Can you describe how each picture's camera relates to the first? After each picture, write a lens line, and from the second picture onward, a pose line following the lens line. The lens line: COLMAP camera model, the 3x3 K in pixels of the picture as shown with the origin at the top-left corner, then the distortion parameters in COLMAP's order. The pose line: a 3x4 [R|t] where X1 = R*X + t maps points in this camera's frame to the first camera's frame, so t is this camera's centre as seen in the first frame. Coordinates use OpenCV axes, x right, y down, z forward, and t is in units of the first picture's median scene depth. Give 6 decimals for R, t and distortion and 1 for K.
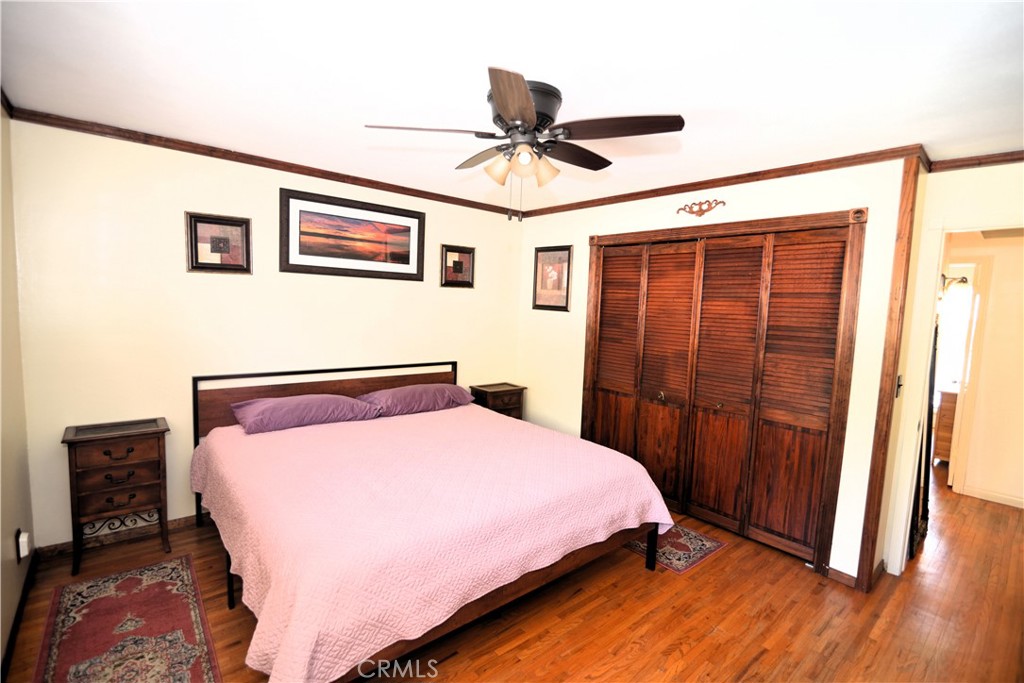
lens RADIAL K [[471.0, 0, 506.5], [0, 471.0, 347.4], [0, 0, 1]] dist [-0.015061, -0.000149]
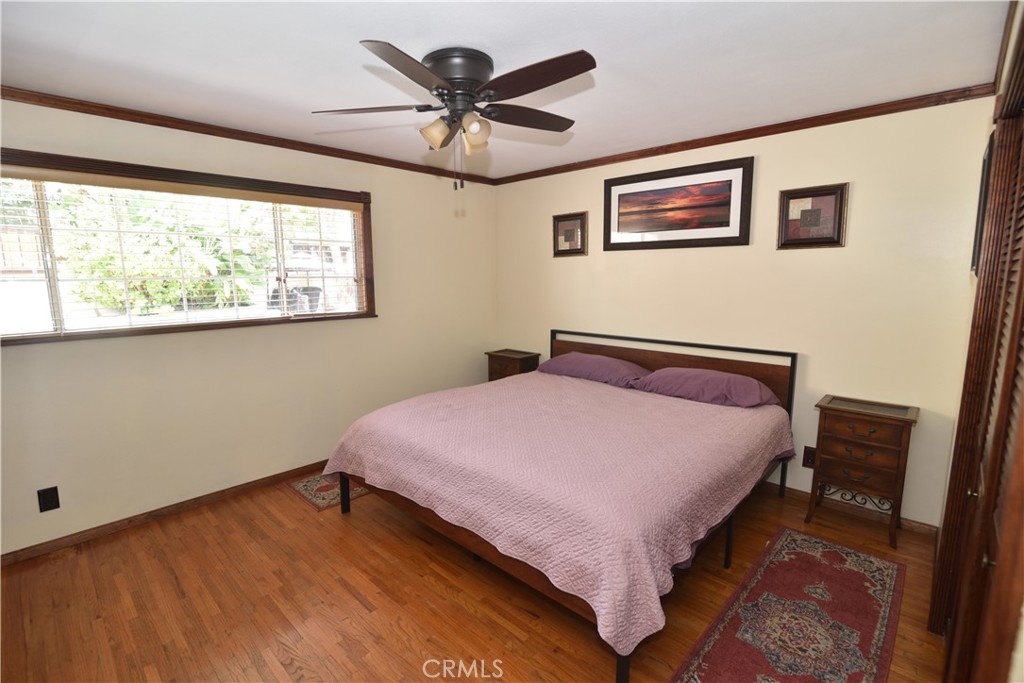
lens RADIAL K [[471.0, 0, 506.1], [0, 471.0, 338.7], [0, 0, 1]] dist [-0.015061, -0.000149]
pose [[0.105840, 0.096640, -0.989676, 0.637940], [-0.082879, 0.992661, 0.088068, -0.021290], [0.990923, 0.072702, 0.113073, 0.573952]]
